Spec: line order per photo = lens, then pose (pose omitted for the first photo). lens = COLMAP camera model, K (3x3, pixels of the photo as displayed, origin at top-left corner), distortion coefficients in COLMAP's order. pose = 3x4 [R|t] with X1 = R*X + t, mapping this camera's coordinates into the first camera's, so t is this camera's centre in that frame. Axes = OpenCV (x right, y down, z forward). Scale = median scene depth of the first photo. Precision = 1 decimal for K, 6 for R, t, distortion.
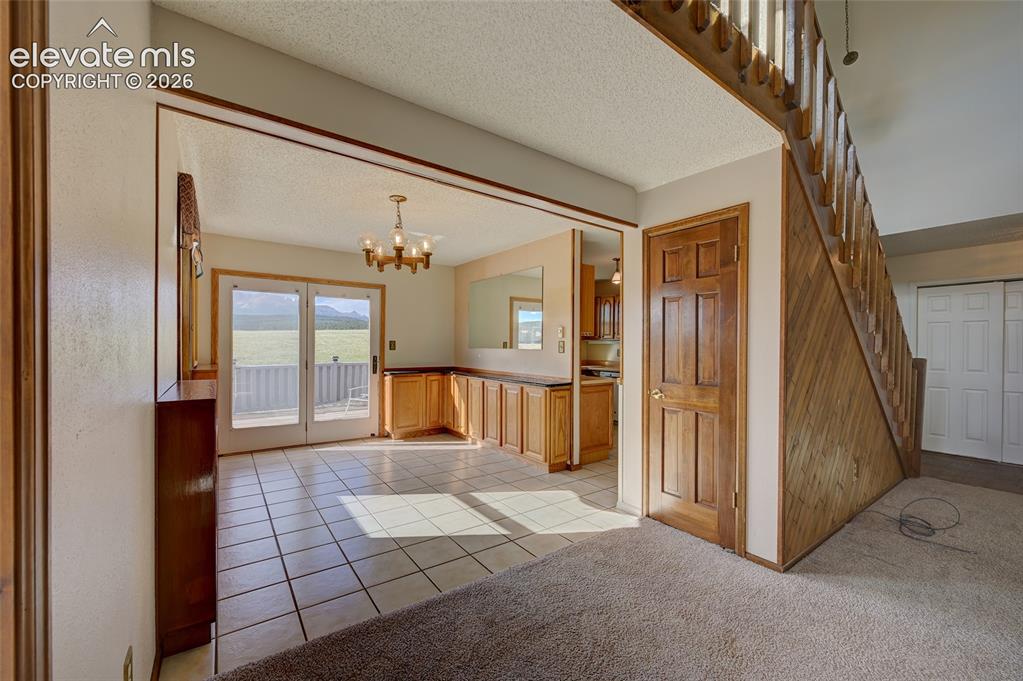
lens RADIAL K [[411.2, 0, 510.0], [0, 411.2, 347.0], [0, 0, 1]] dist [0.000355, -0.000165]
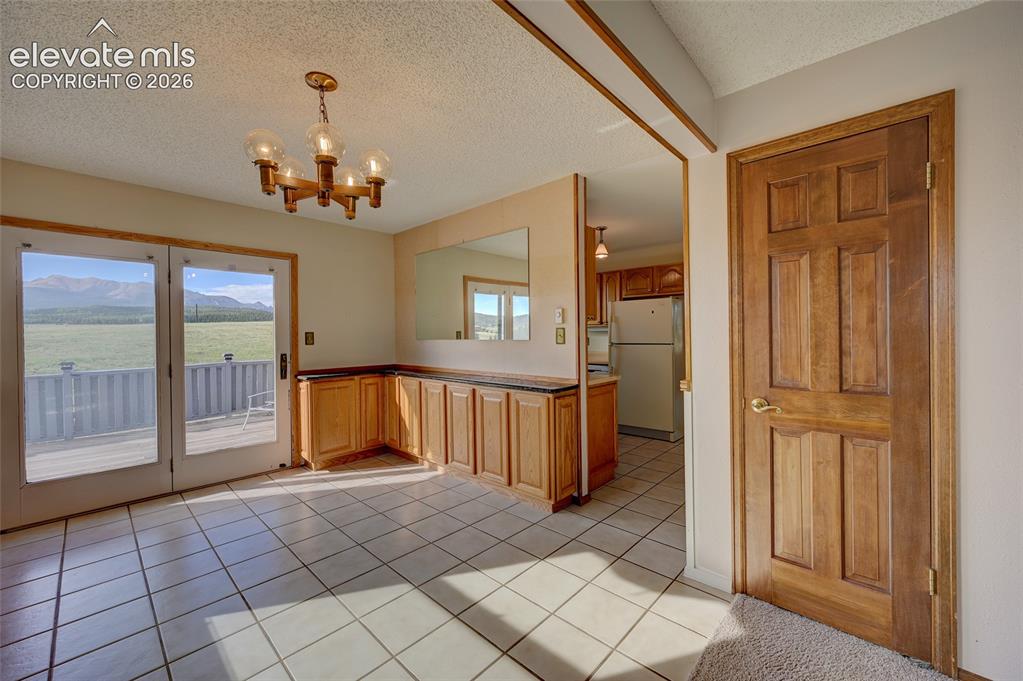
lens RADIAL K [[411.2, 0, 515.8], [0, 411.2, 336.8], [0, 0, 1]] dist [0.000355, -0.000165]
pose [[0.980661, -0.019855, 0.194703, -0.098889], [0.019778, 0.999802, 0.002342, -0.002137], [-0.194711, 0.001554, 0.980859, 0.305615]]
